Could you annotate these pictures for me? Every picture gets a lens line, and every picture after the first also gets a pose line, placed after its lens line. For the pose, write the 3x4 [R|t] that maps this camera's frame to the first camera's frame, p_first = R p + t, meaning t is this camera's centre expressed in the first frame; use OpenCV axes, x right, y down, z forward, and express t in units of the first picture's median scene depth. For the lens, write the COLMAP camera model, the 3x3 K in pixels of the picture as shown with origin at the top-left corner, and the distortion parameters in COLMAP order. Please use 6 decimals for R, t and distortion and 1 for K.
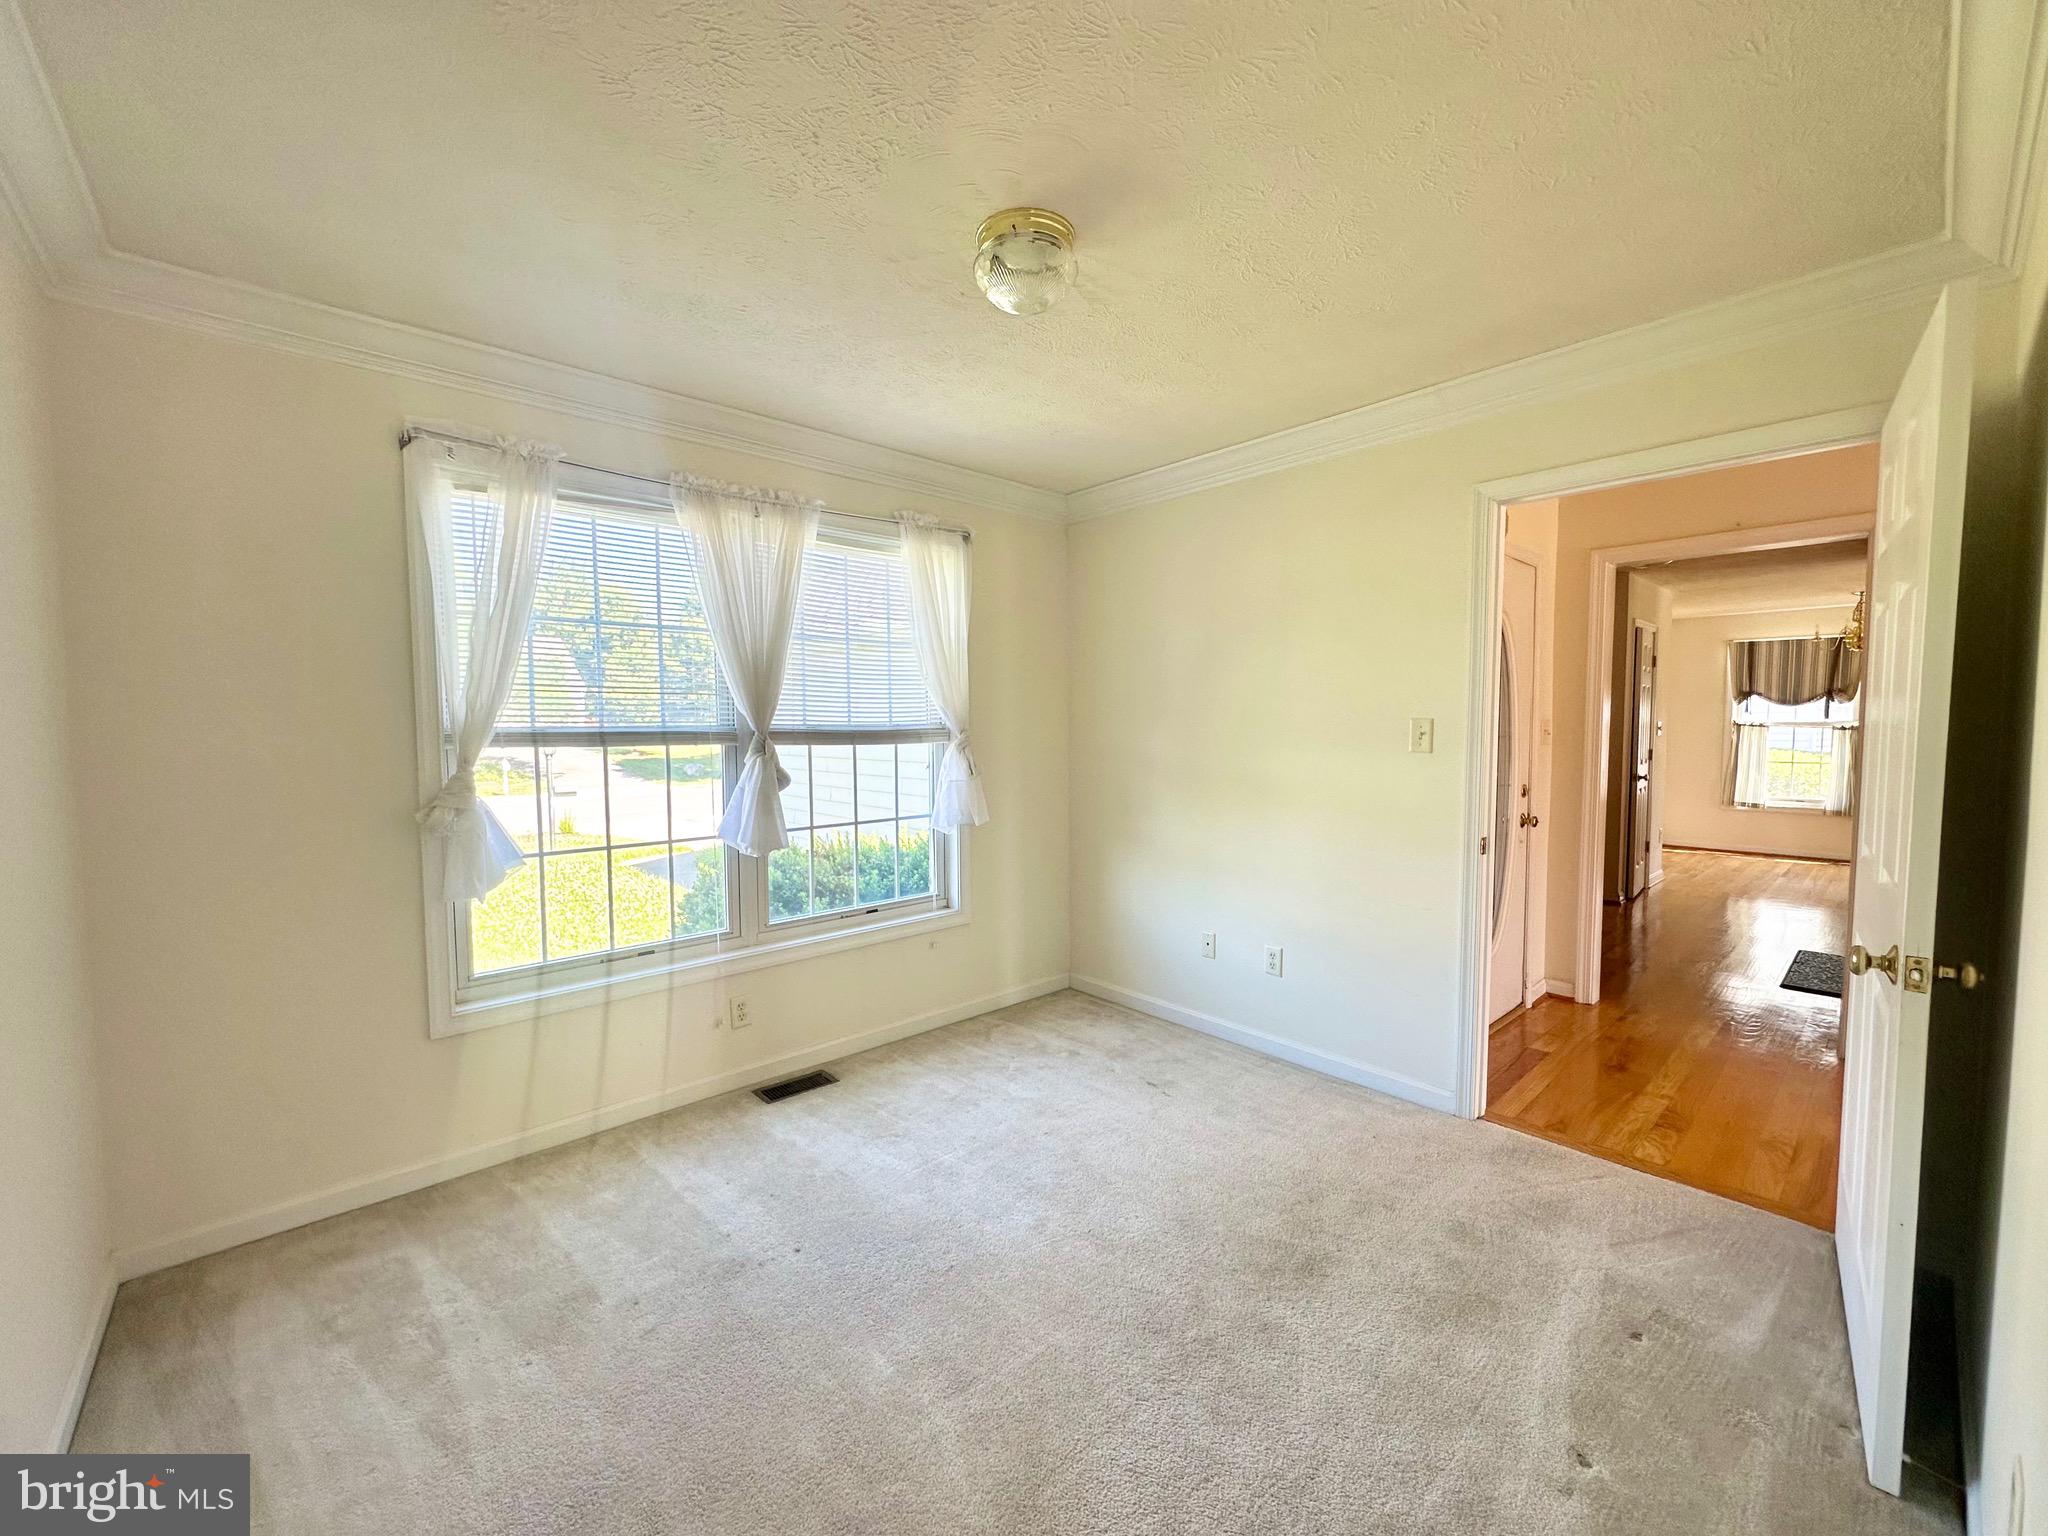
lens RADIAL K [[814.1, 0, 1028.7], [0, 814.1, 768.5], [0, 0, 1]] dist [-0.005519, 0.001306]
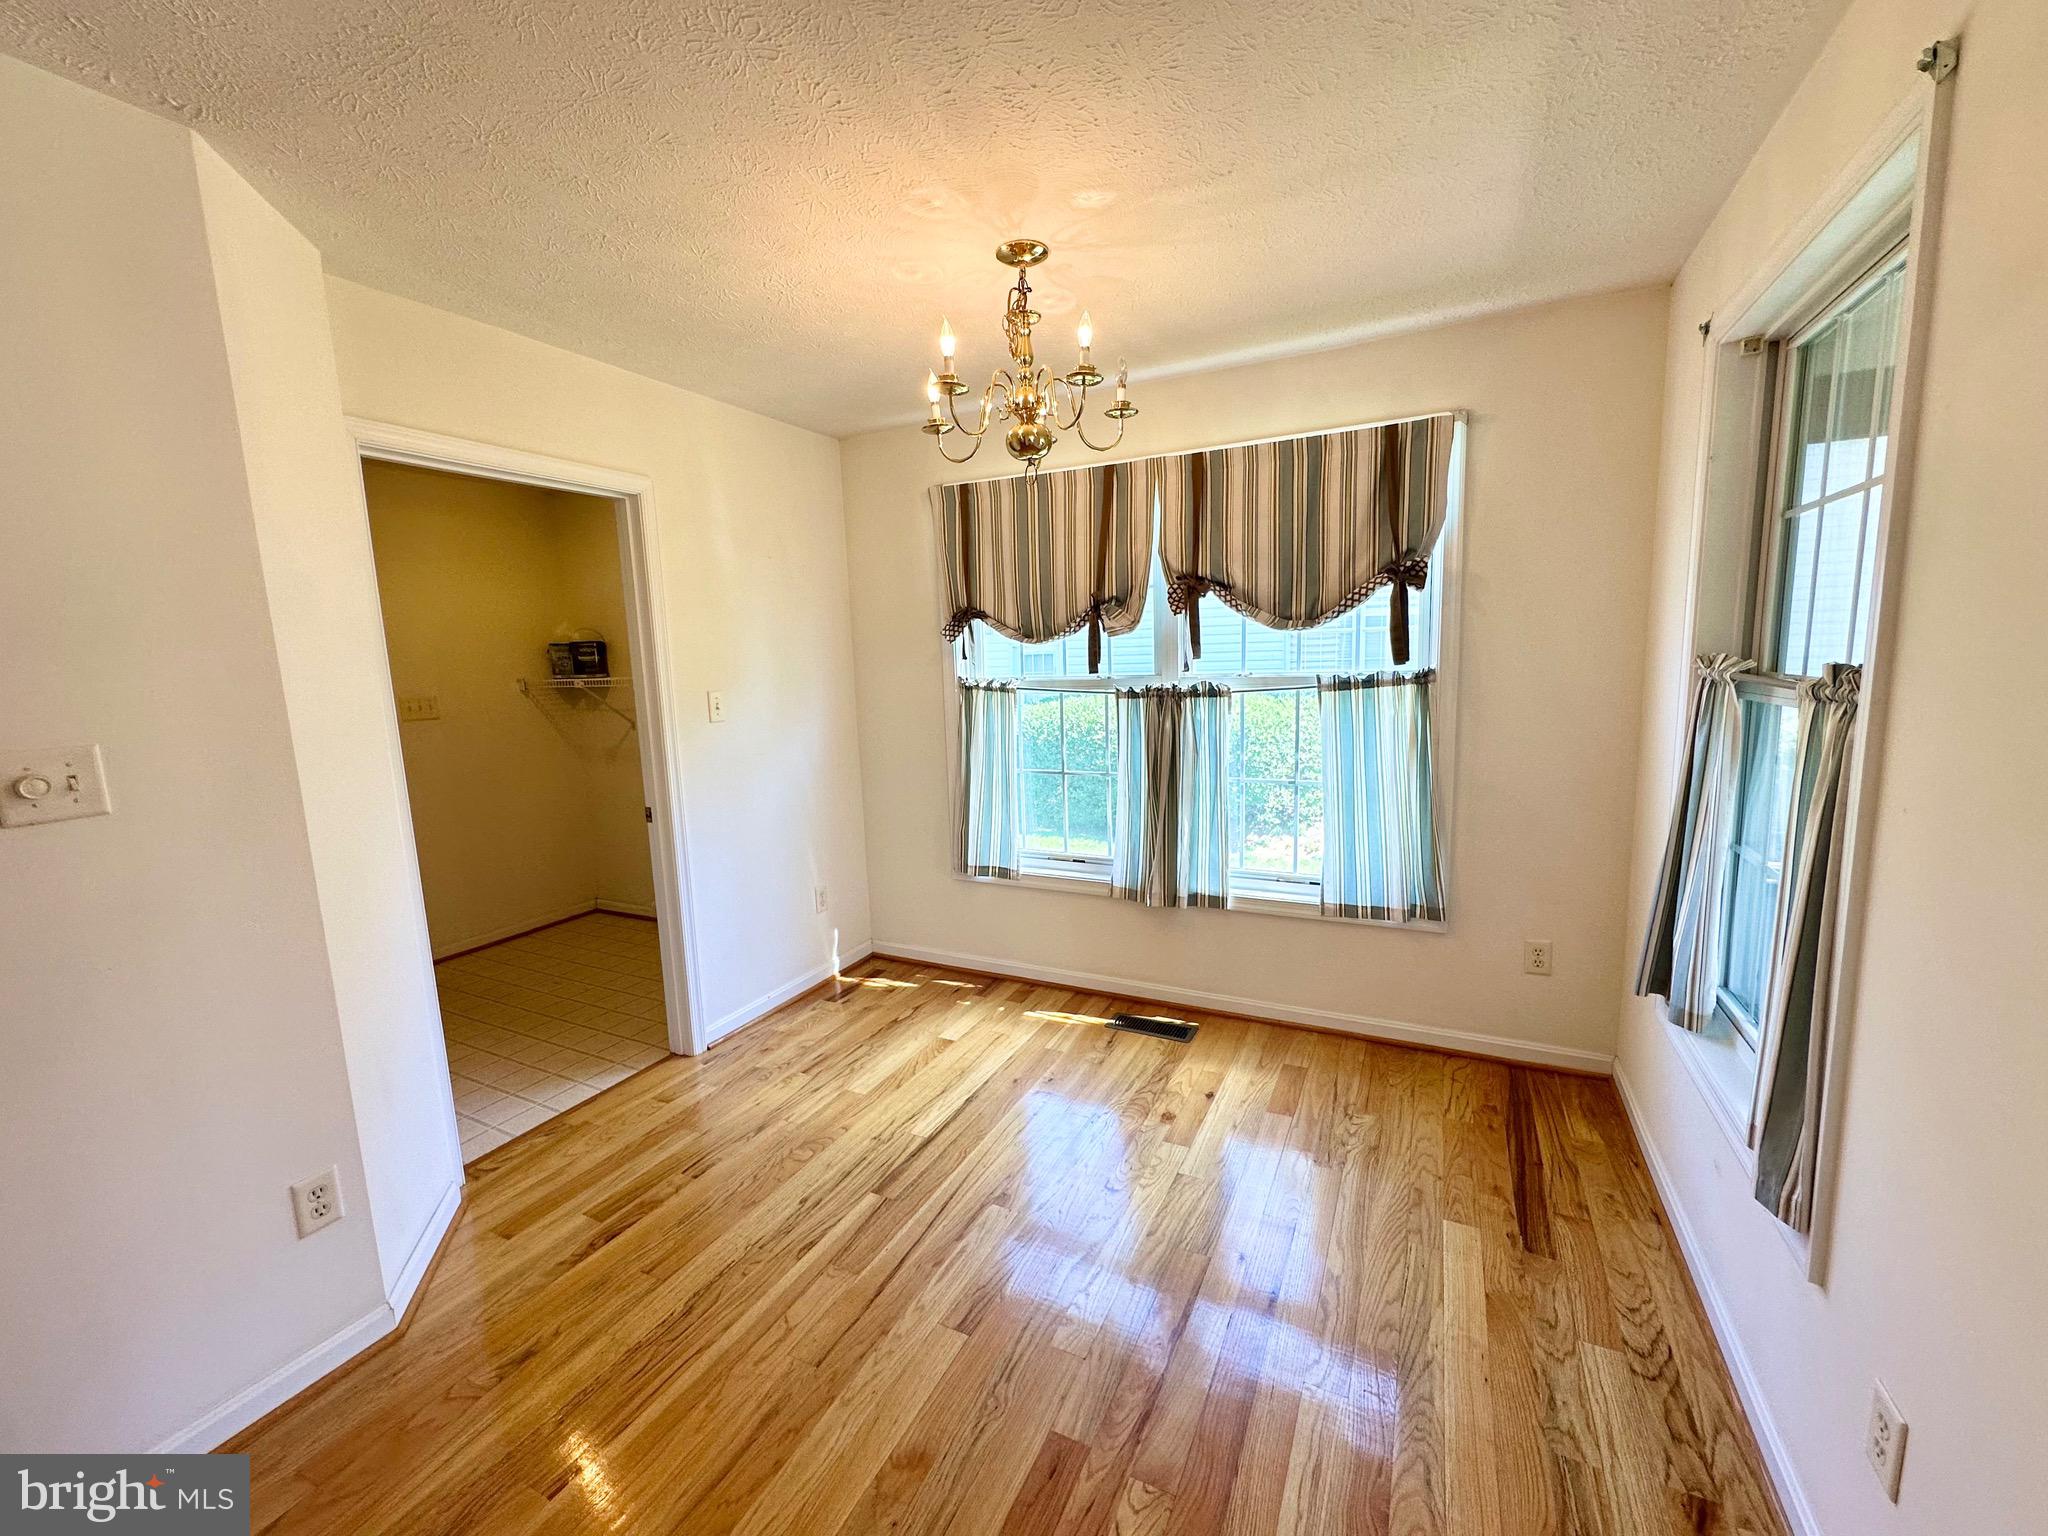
lens RADIAL K [[814.1, 0, 1024.6], [0, 814.1, 771.3], [0, 0, 1]] dist [-0.005519, 0.001306]
pose [[0.930671, -0.077127, 0.357634, 1.454721], [0.048483, 0.994905, 0.088393, -0.090964], [-0.362630, -0.064926, 0.929669, 1.142759]]
